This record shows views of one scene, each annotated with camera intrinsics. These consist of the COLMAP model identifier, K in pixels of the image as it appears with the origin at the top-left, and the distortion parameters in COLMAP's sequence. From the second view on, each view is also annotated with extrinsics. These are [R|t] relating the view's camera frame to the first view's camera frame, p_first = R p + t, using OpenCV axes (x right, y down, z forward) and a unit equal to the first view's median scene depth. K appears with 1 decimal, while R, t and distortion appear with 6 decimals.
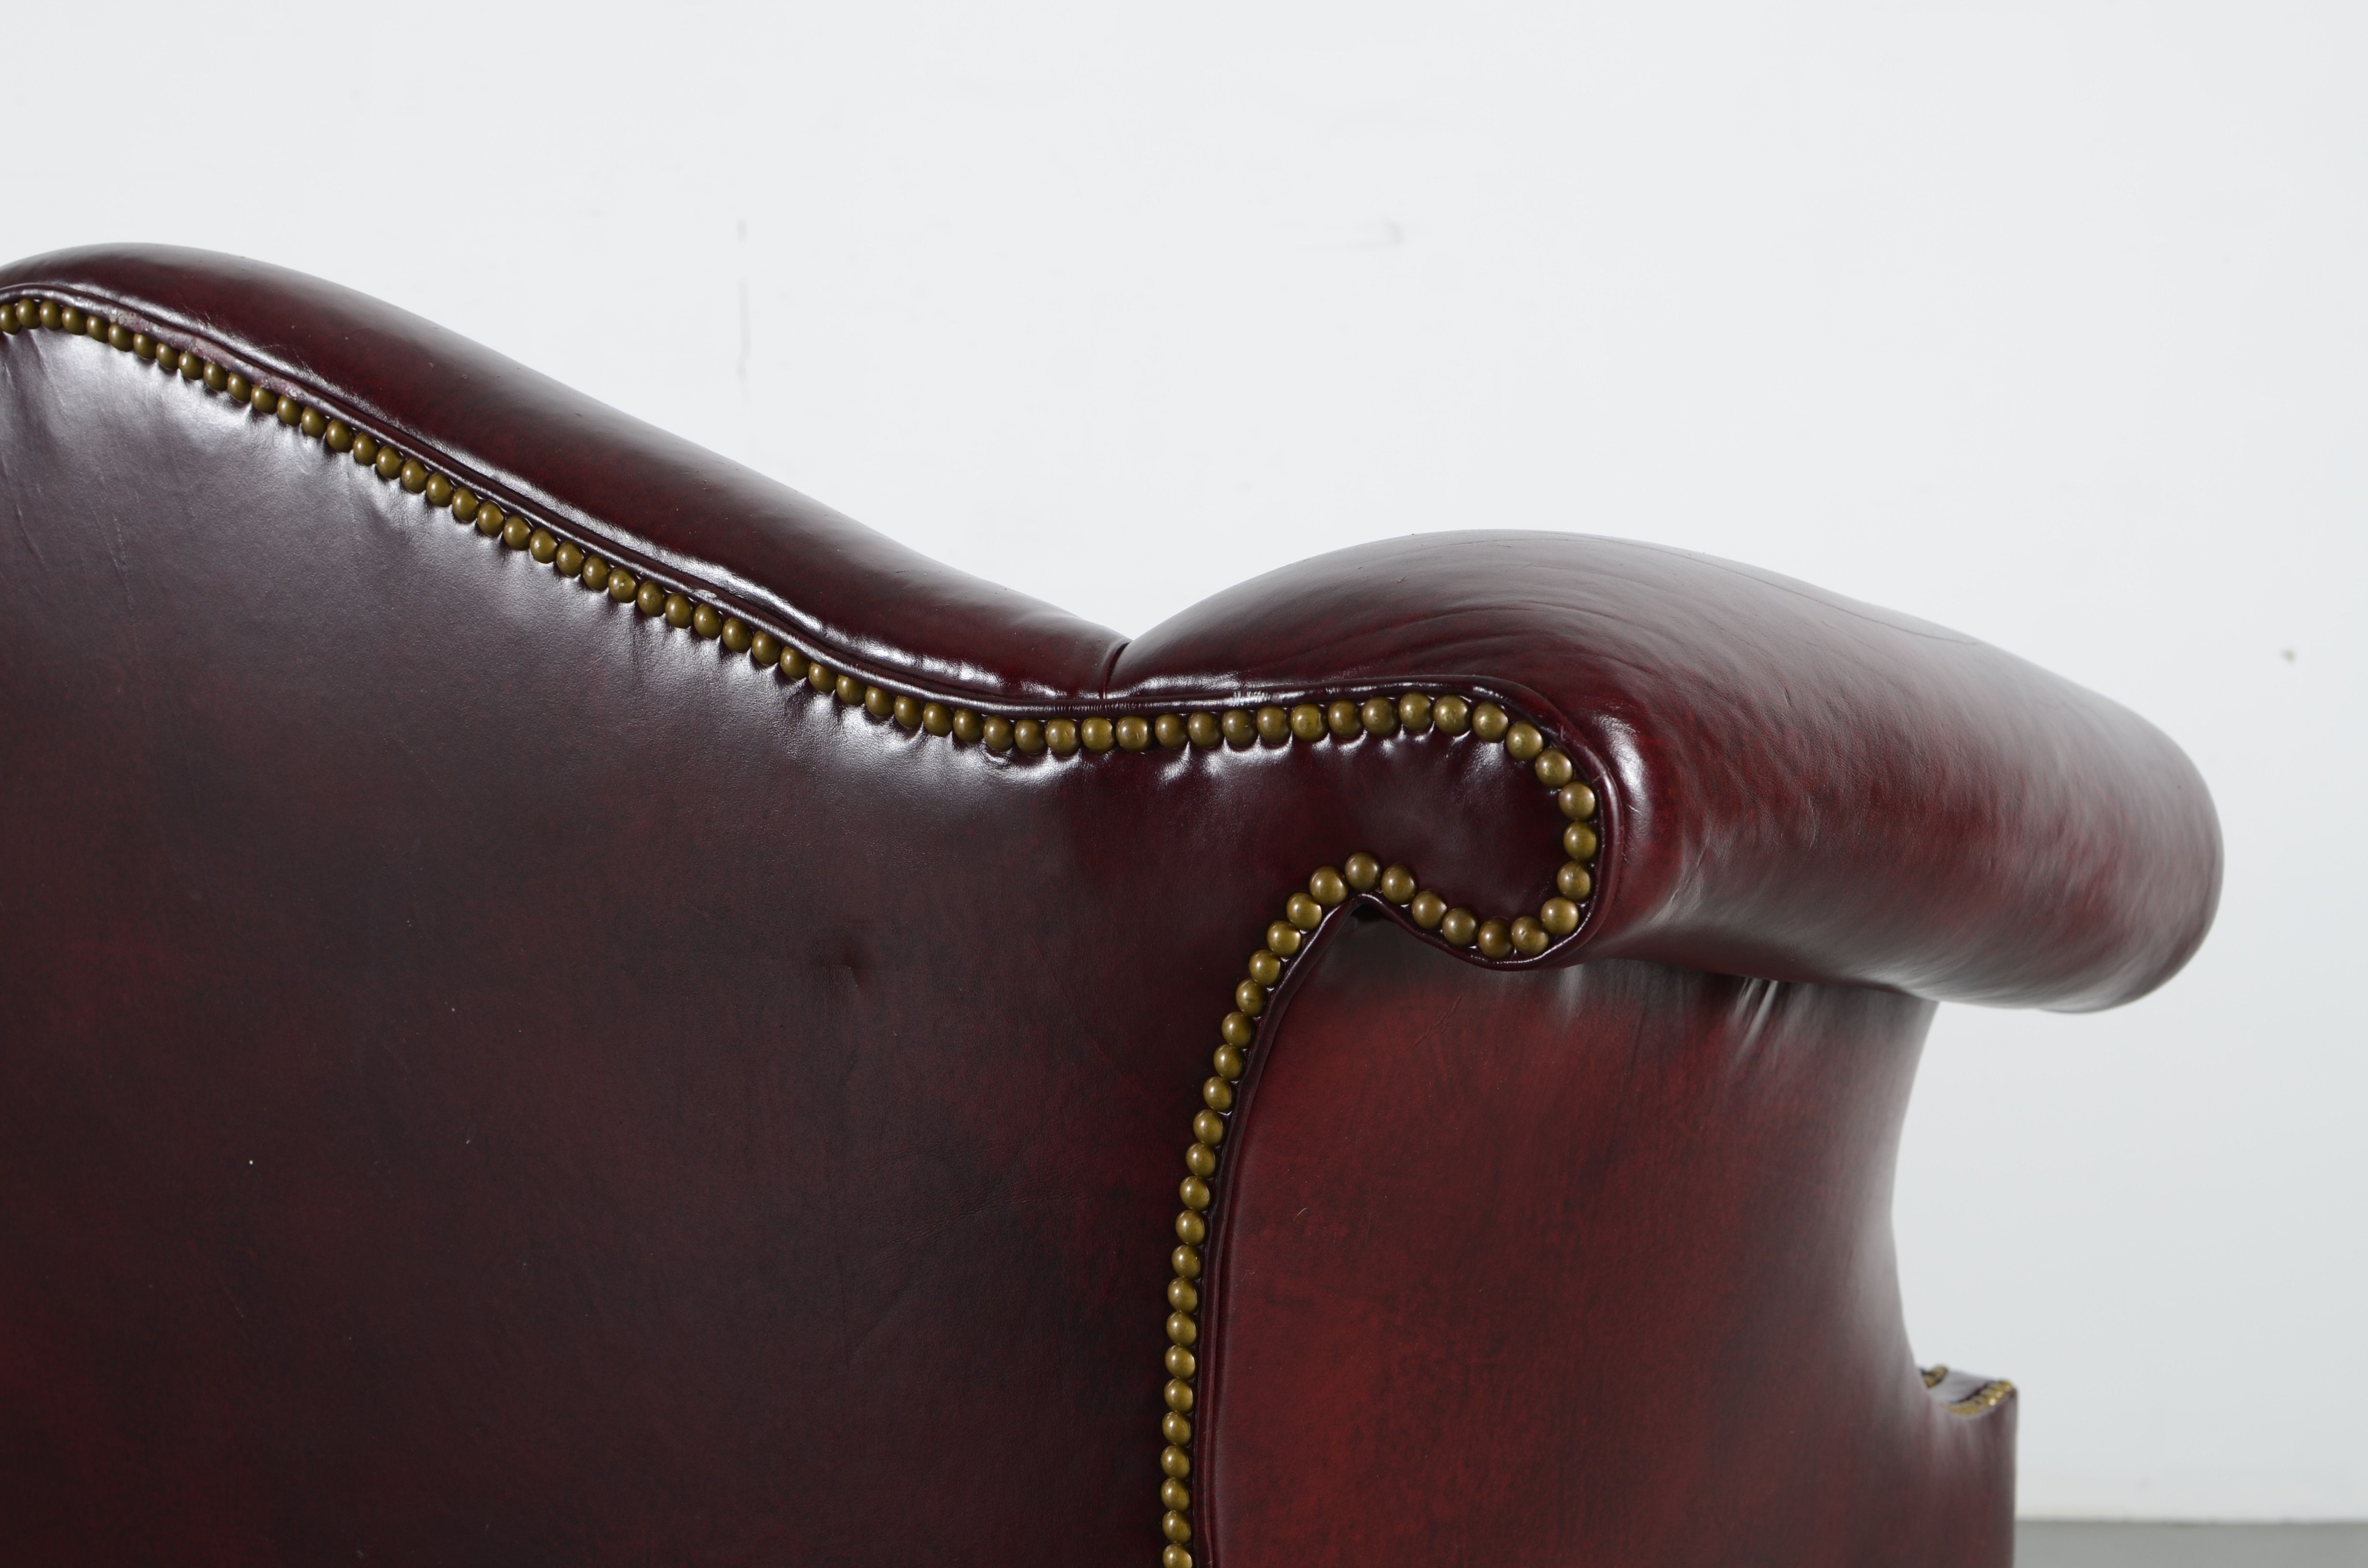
lens RADIAL K [[3570.7, 0, 1183.4], [0, 3570.7, 783.2], [0, 0, 1]] dist [-0.134184, 0.000000]
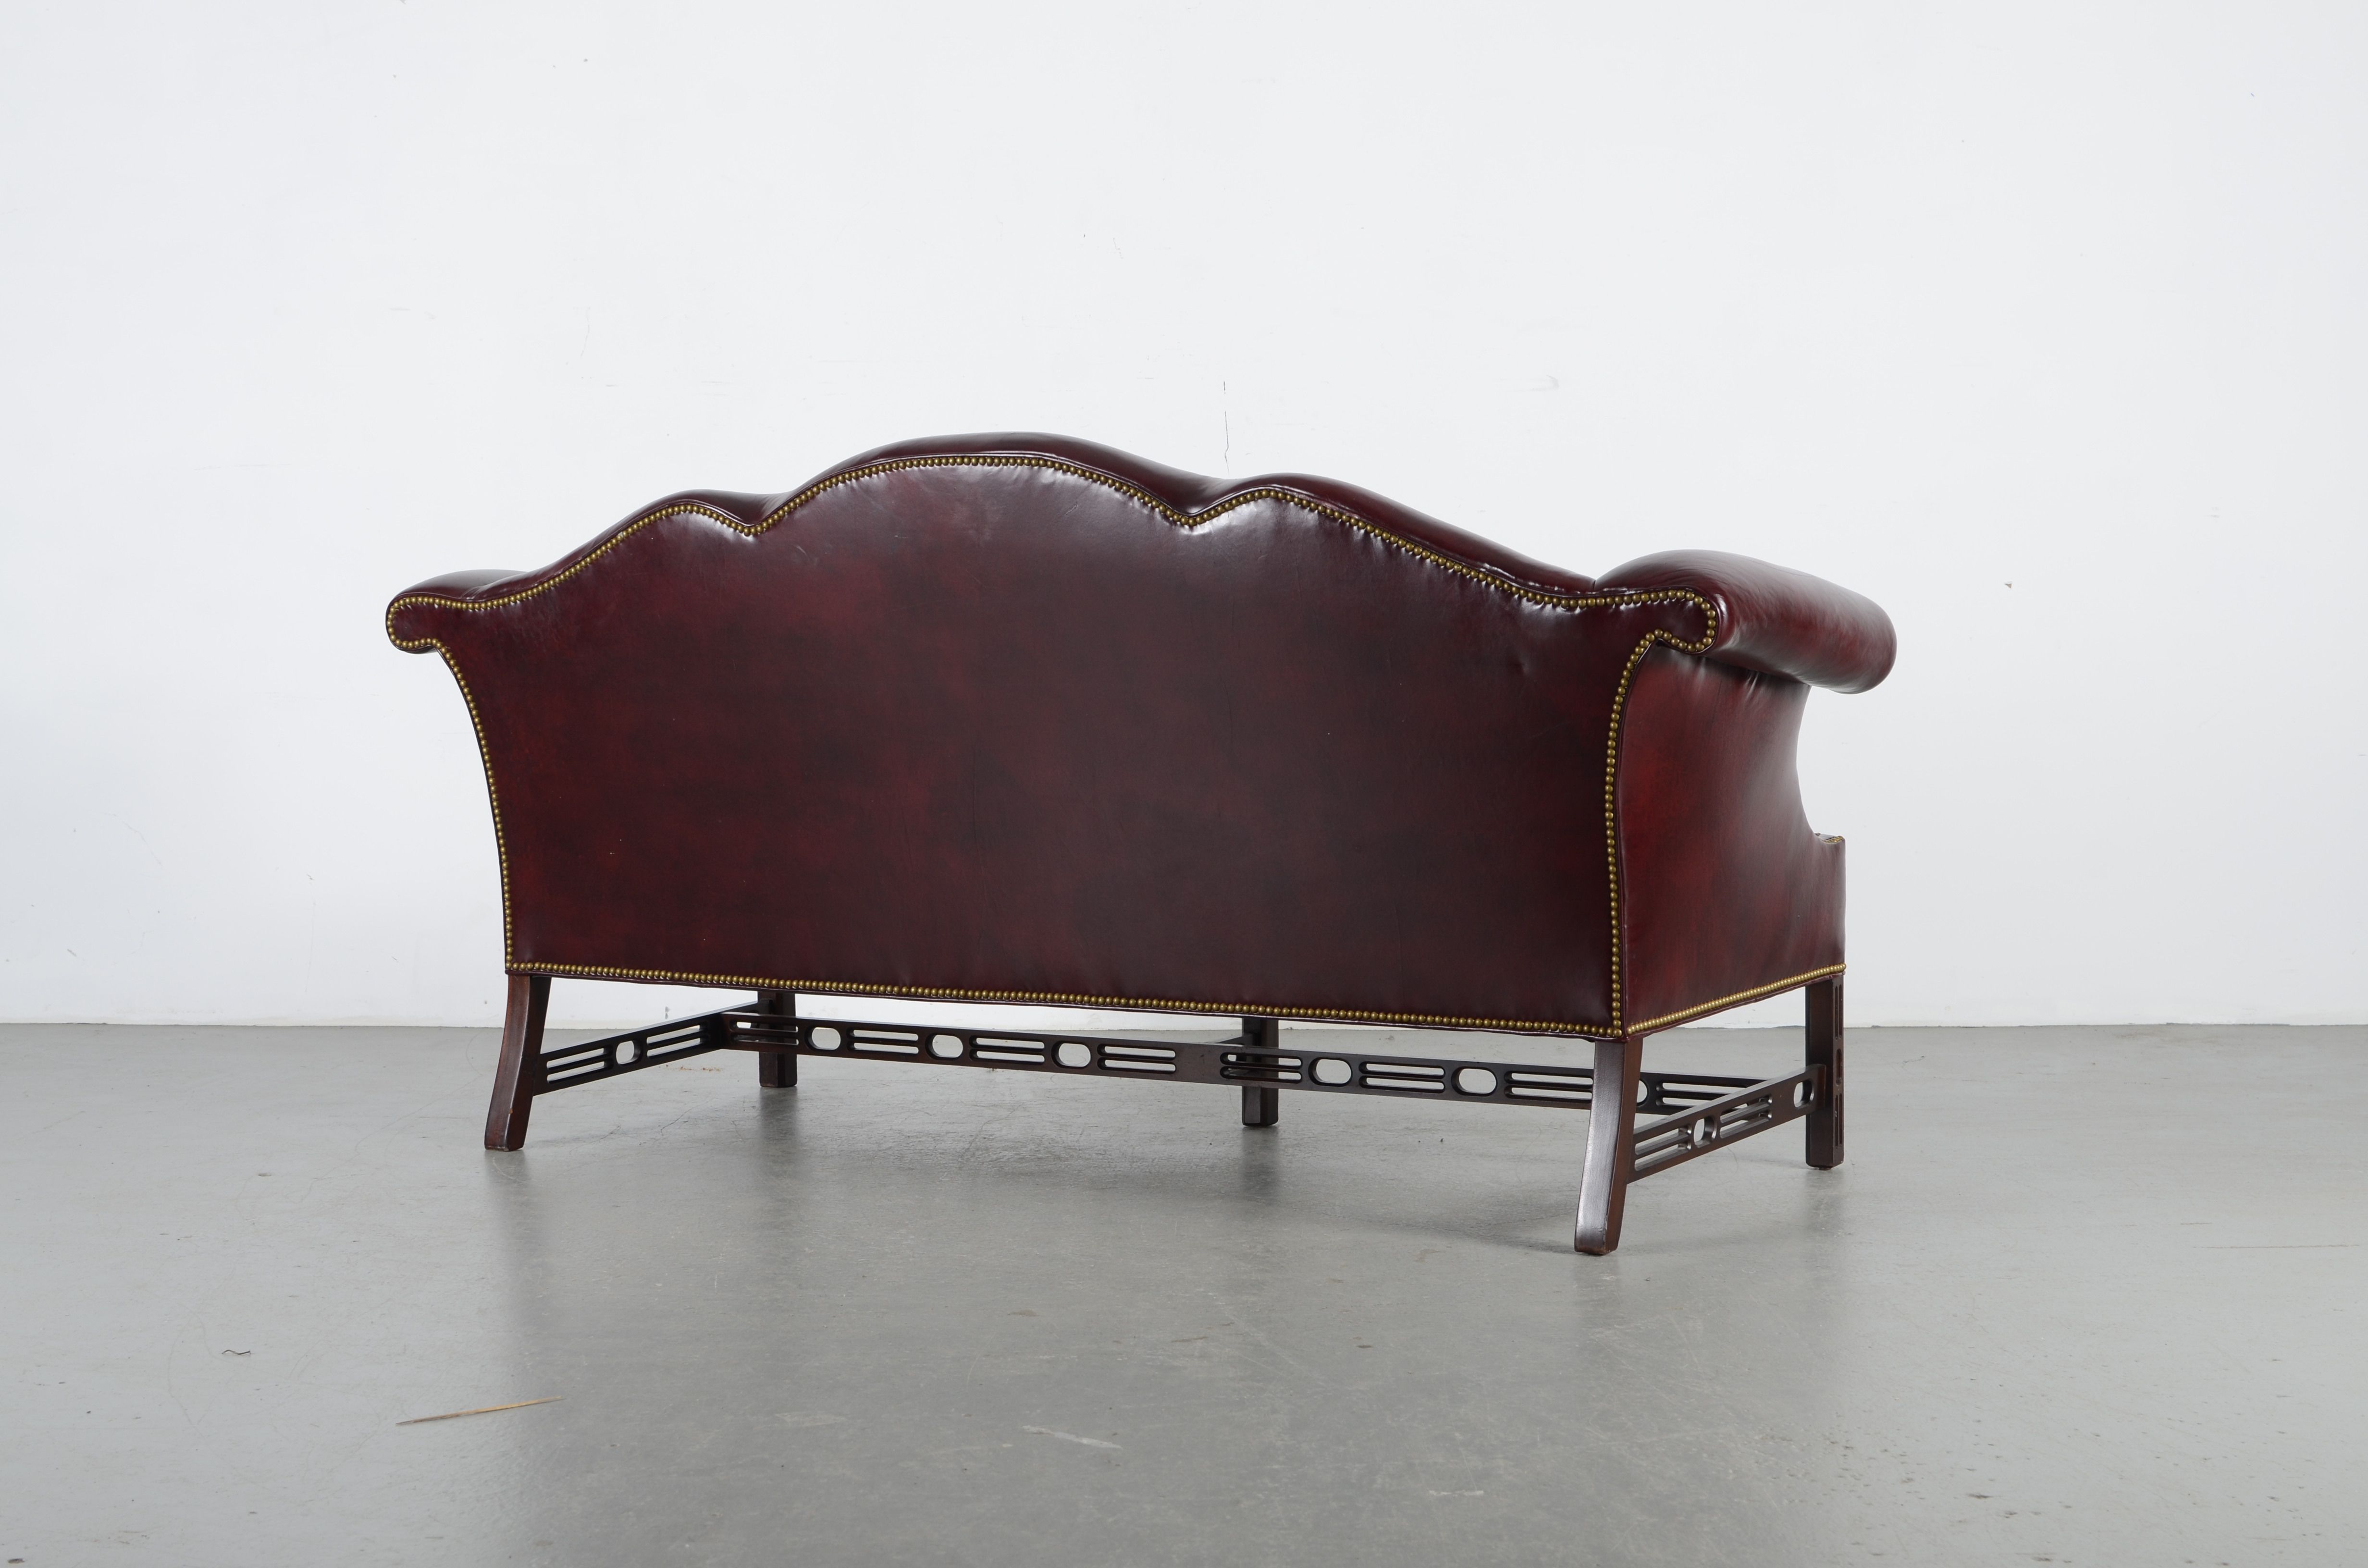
lens RADIAL K [[3570.7, 0, 1193.1], [0, 3570.7, 784.6], [0, 0, 1]] dist [-0.134184, 0.000000]
pose [[0.999696, -0.022227, 0.010685, -0.519730], [0.022164, 0.999737, 0.005956, 0.158189], [-0.010814, -0.005717, 0.999925, -3.027358]]
